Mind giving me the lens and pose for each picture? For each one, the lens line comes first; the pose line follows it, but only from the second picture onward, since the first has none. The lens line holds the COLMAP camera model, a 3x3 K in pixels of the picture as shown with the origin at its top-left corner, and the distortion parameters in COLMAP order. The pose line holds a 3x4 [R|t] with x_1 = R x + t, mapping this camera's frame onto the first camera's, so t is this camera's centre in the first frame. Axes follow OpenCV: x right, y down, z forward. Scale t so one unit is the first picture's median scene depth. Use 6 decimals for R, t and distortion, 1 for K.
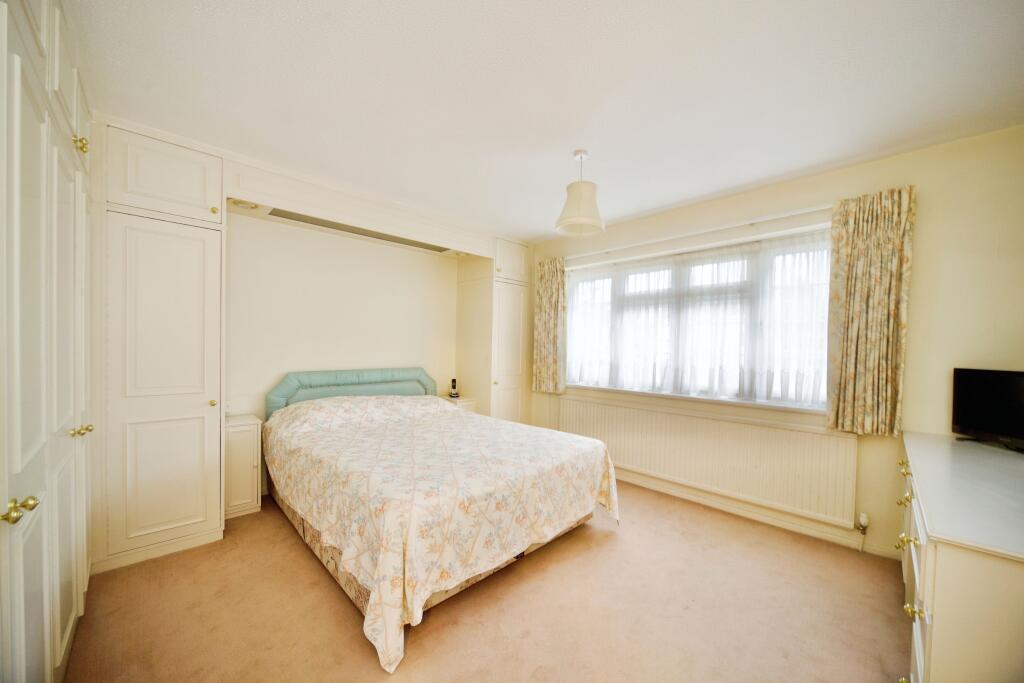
lens RADIAL K [[359.0, 0, 509.2], [0, 359.0, 358.5], [0, 0, 1]] dist [-0.000212, -0.000003]
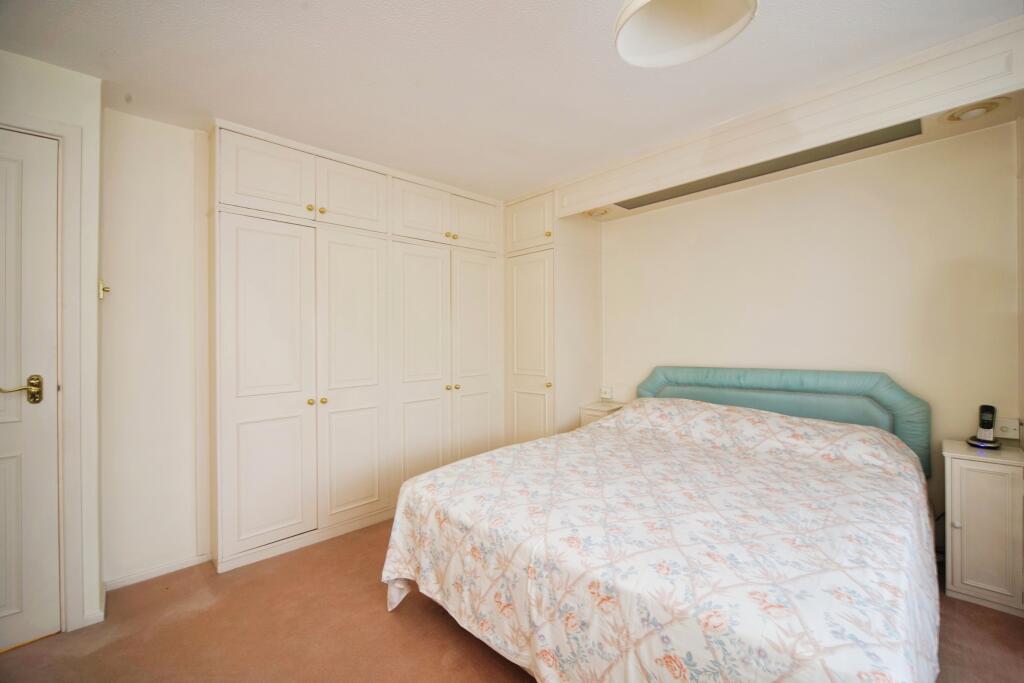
lens RADIAL K [[425.1, 0, 512.0], [0, 425.1, 341.5], [0, 0, 1]] dist [-0.001282, -0.000179]
pose [[-0.000362, -0.011086, -0.999938, 0.664239], [-0.012575, 0.999860, -0.011081, -0.010337], [0.999921, 0.012571, -0.000501, 0.839288]]
